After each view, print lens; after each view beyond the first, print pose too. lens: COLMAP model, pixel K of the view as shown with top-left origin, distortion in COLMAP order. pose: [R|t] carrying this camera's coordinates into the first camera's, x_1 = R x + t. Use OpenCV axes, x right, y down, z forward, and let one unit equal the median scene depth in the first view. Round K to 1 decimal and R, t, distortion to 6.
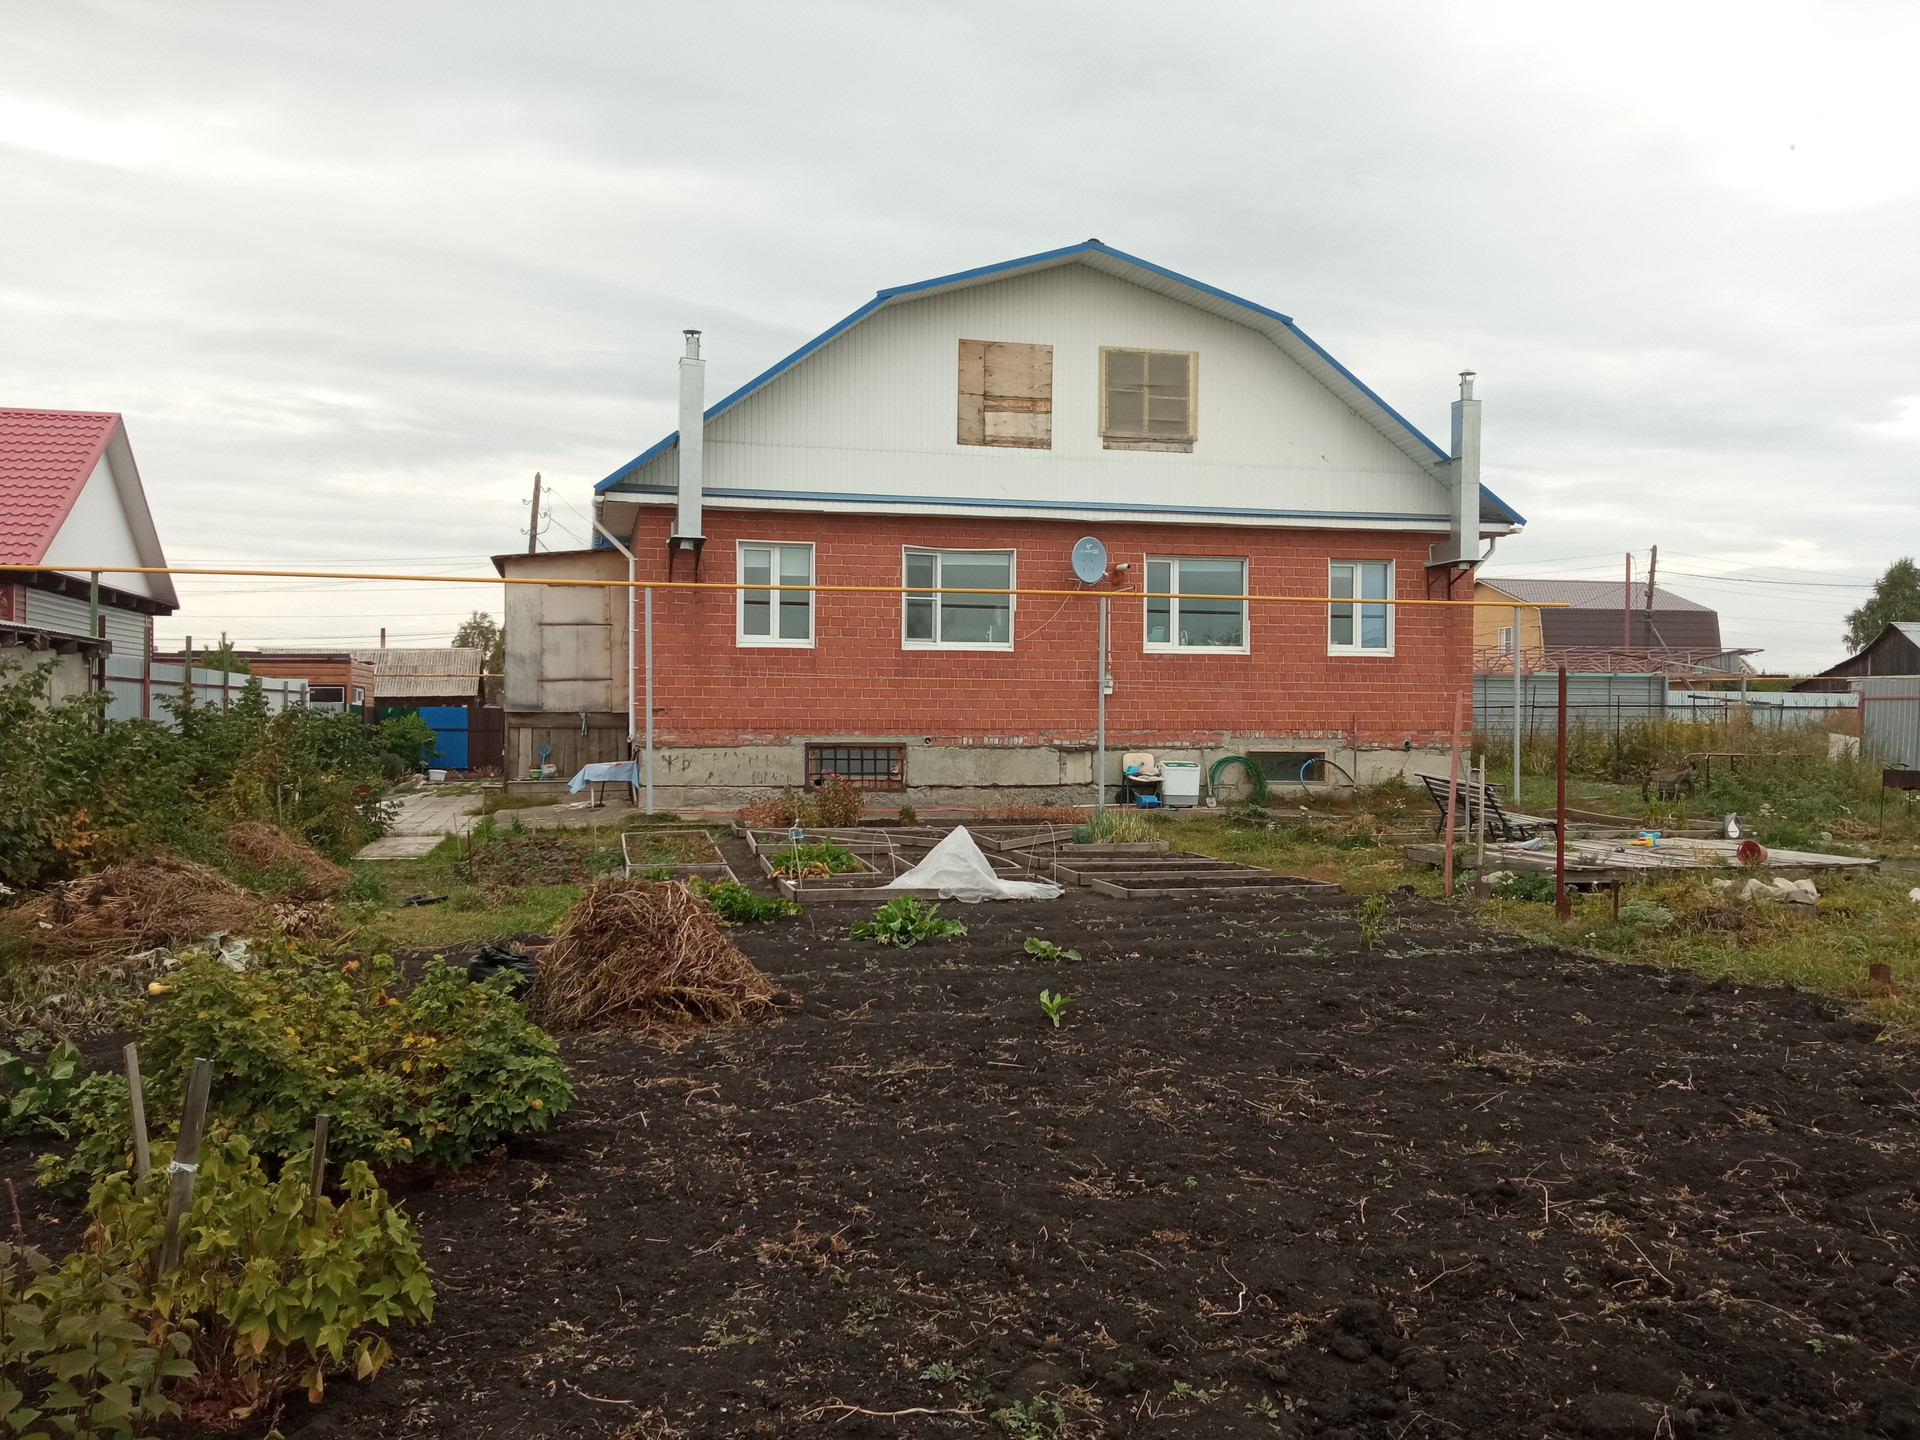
lens RADIAL K [[1514.1, 0, 973.5], [0, 1514.1, 718.3], [0, 0, 1]] dist [0.154049, -0.183163]
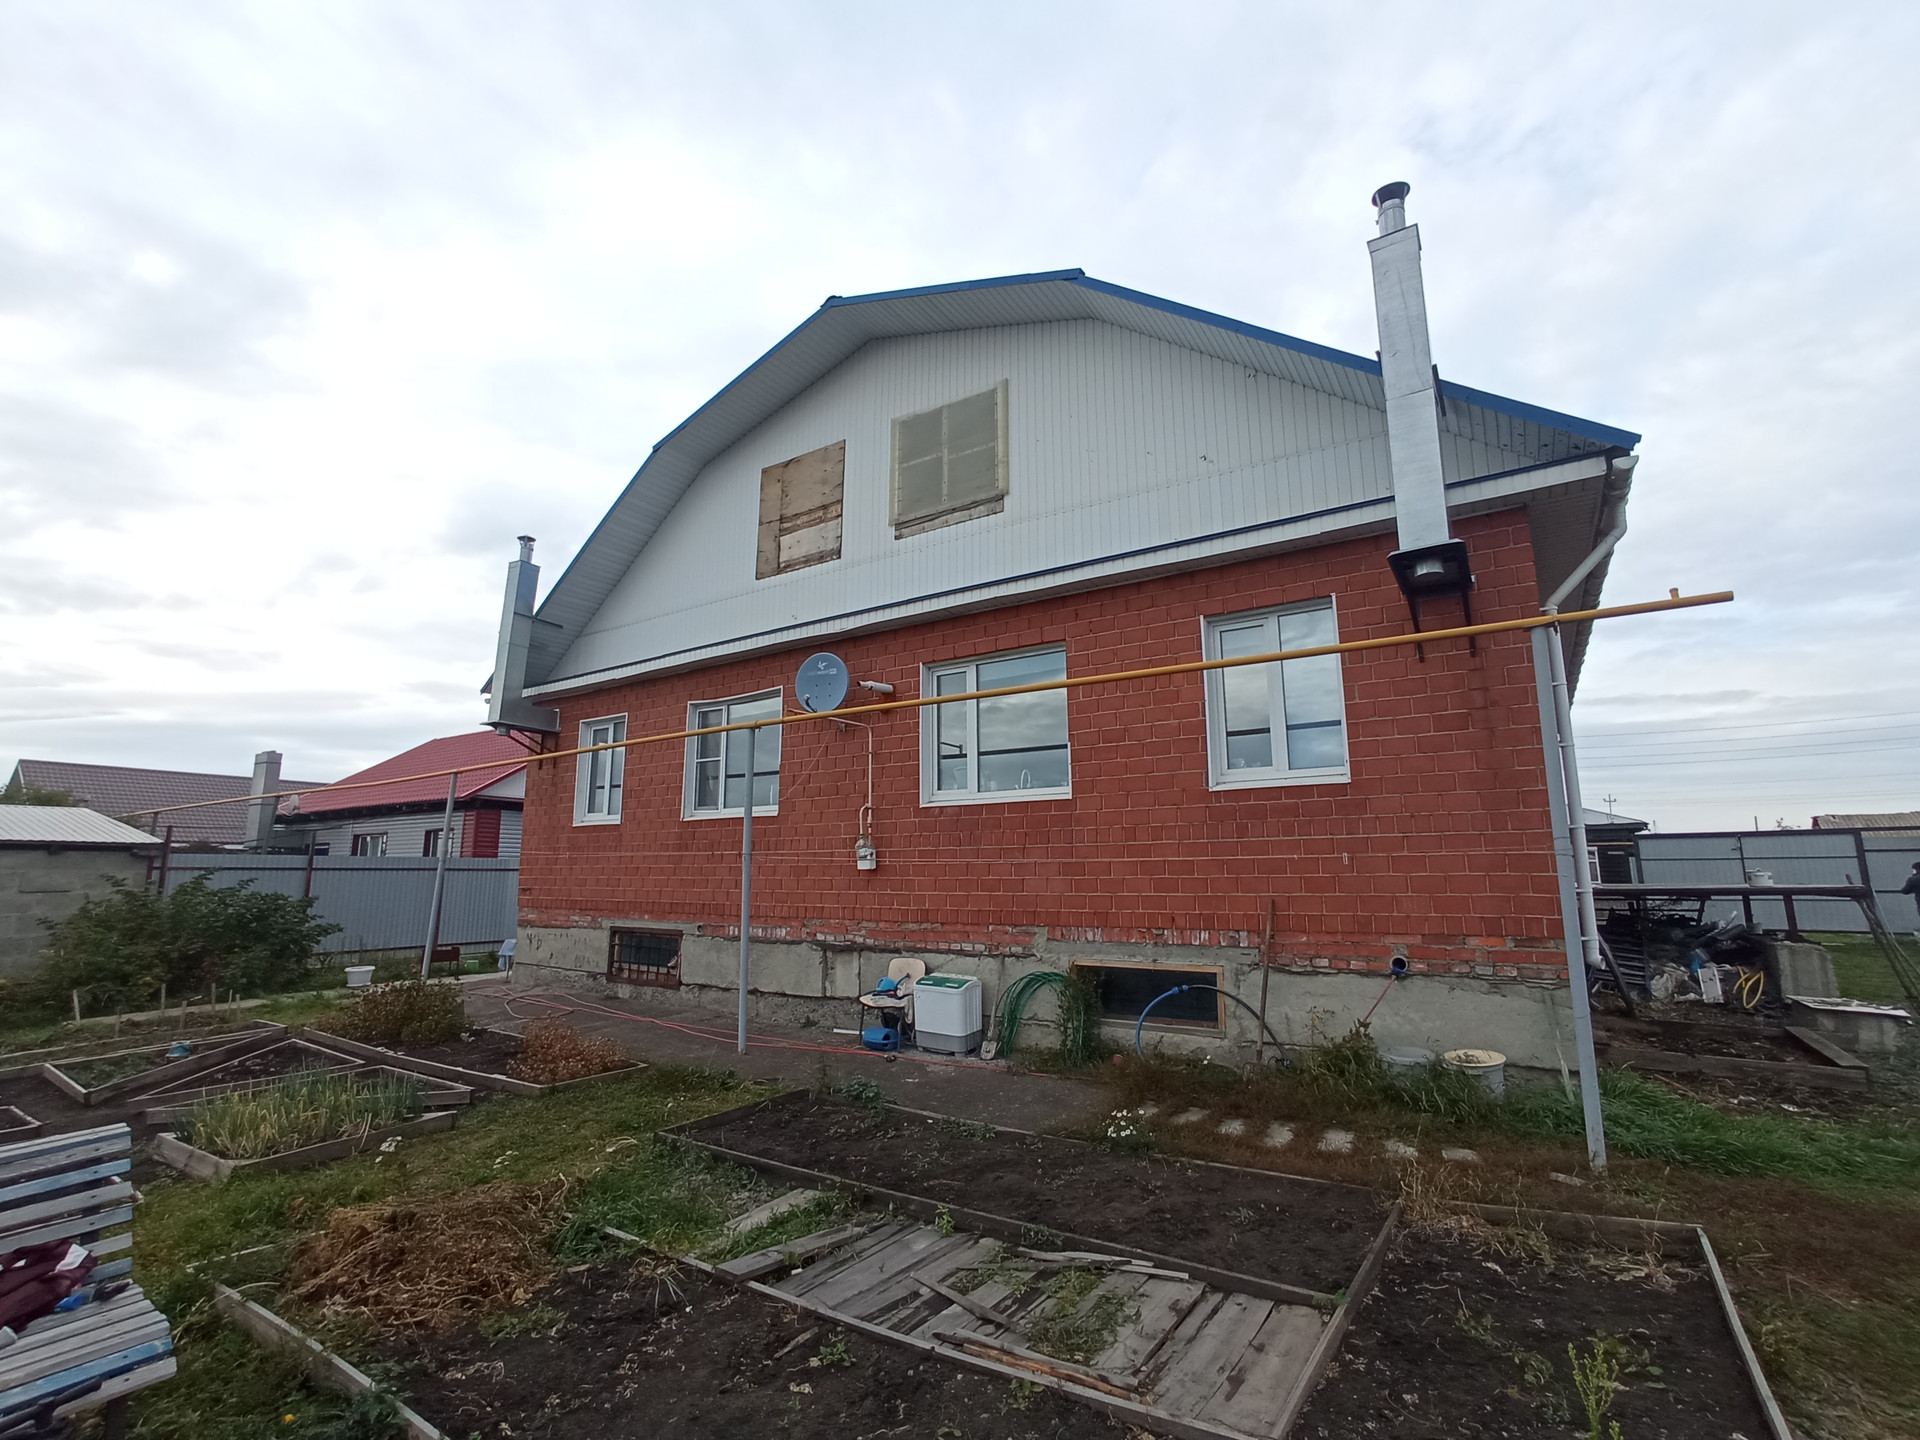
lens RADIAL K [[859.4, 0, 959.4], [0, 859.4, 735.4], [0, 0, 1]] dist [-0.054116, 0.000161]
pose [[0.690369, -0.124861, -0.712601, 0.401059], [0.005481, 0.985868, -0.167433, -0.010268], [0.723437, 0.111685, 0.681297, 0.751072]]
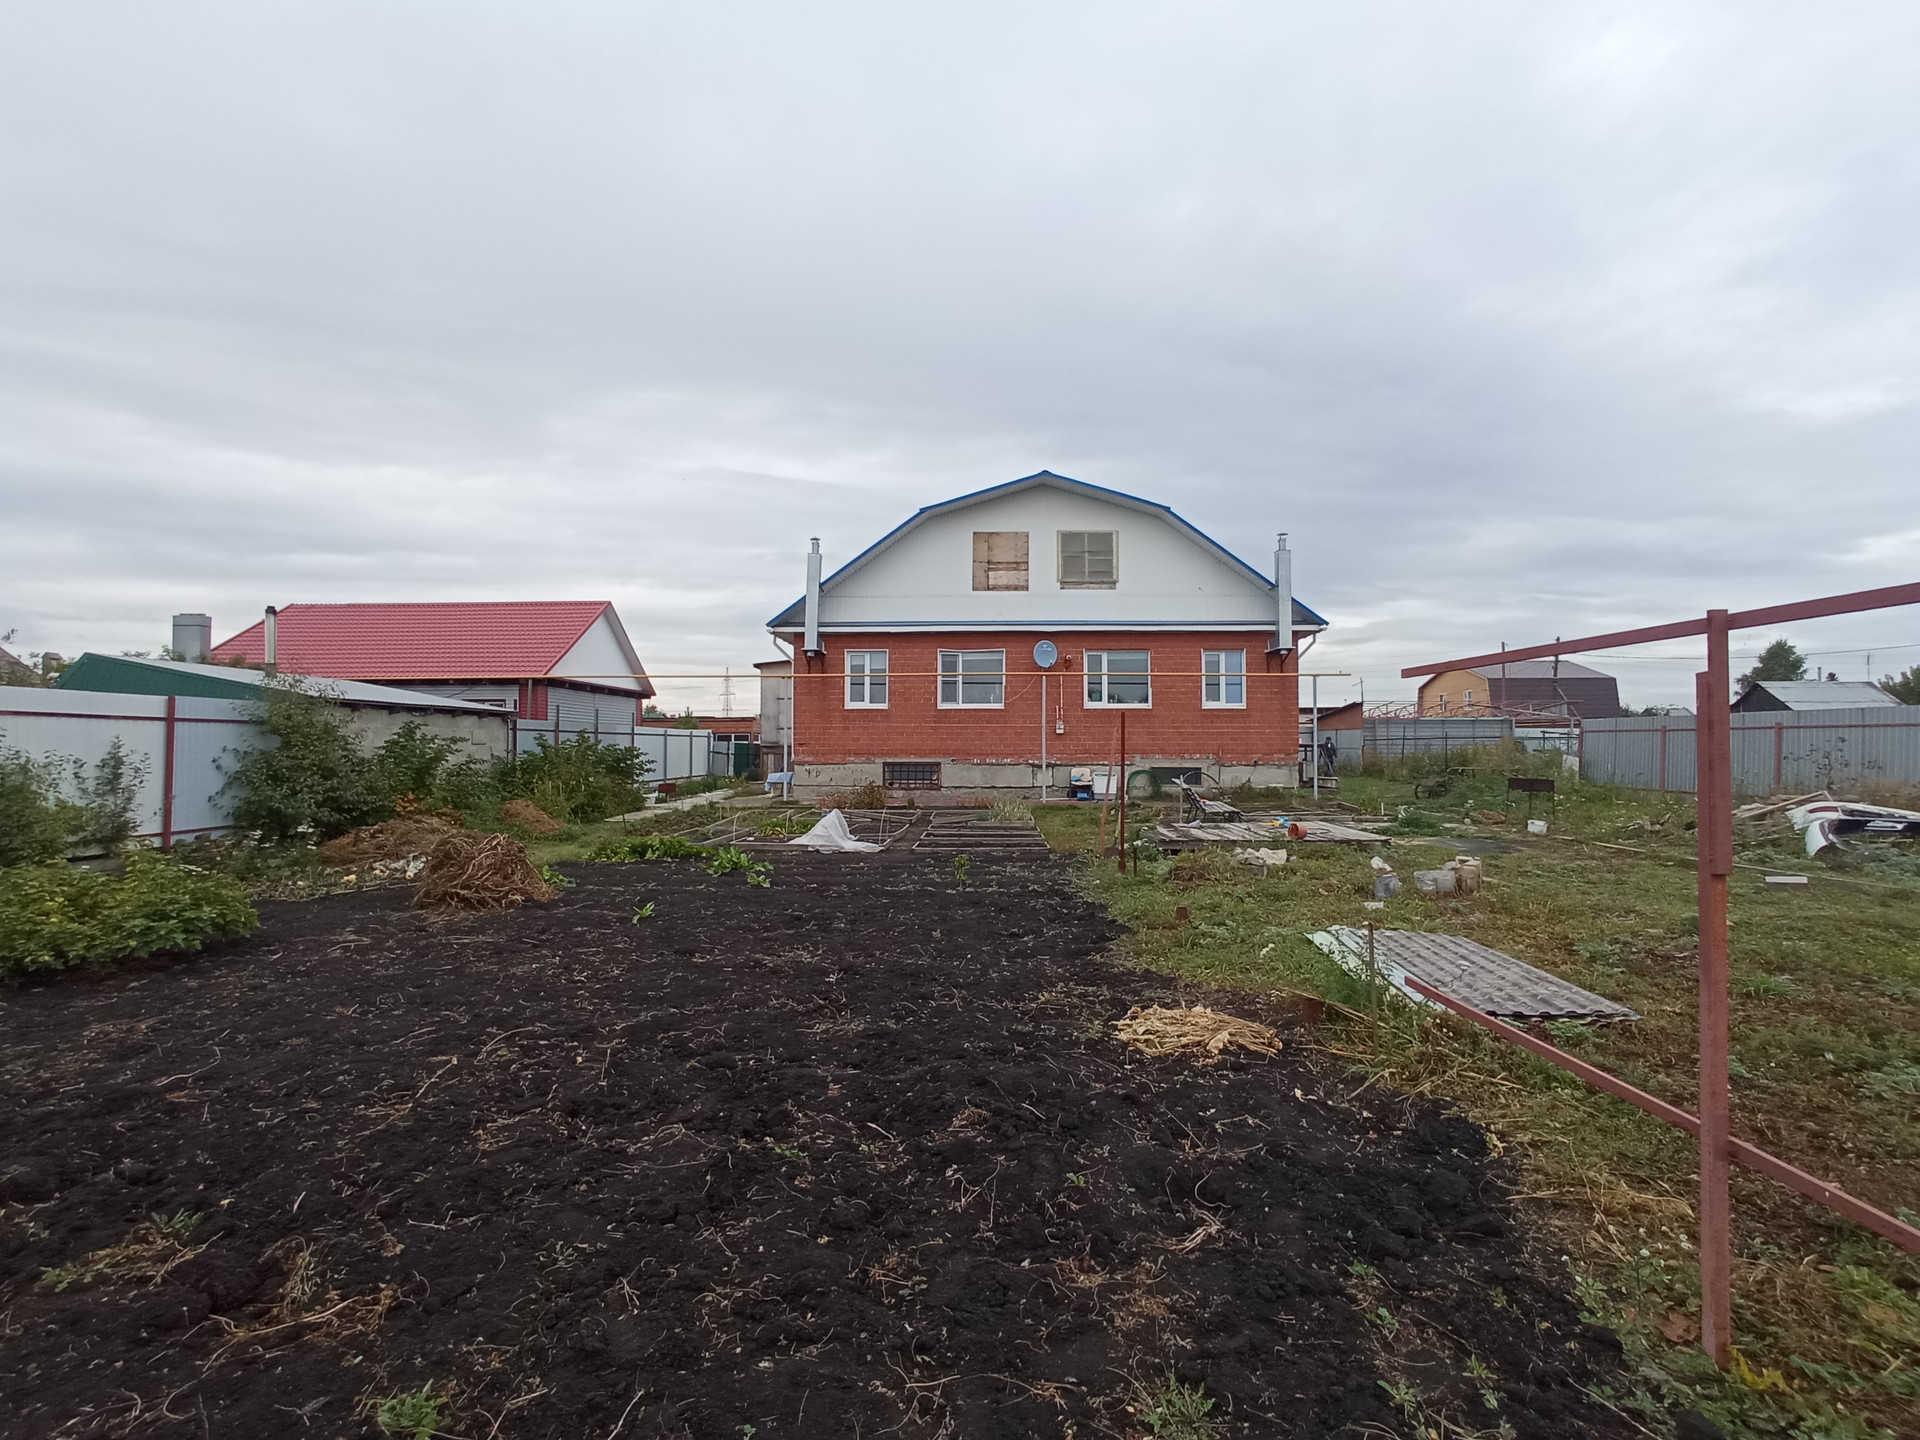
lens RADIAL K [[857.1, 0, 987.8], [0, 857.1, 723.5], [0, 0, 1]] dist [0.004219, 0.001350]
pose [[0.969772, -0.013012, -0.243665, 0.240493], [0.005452, 0.999483, -0.031676, 0.003412], [0.243951, 0.029390, 0.969342, 0.054981]]
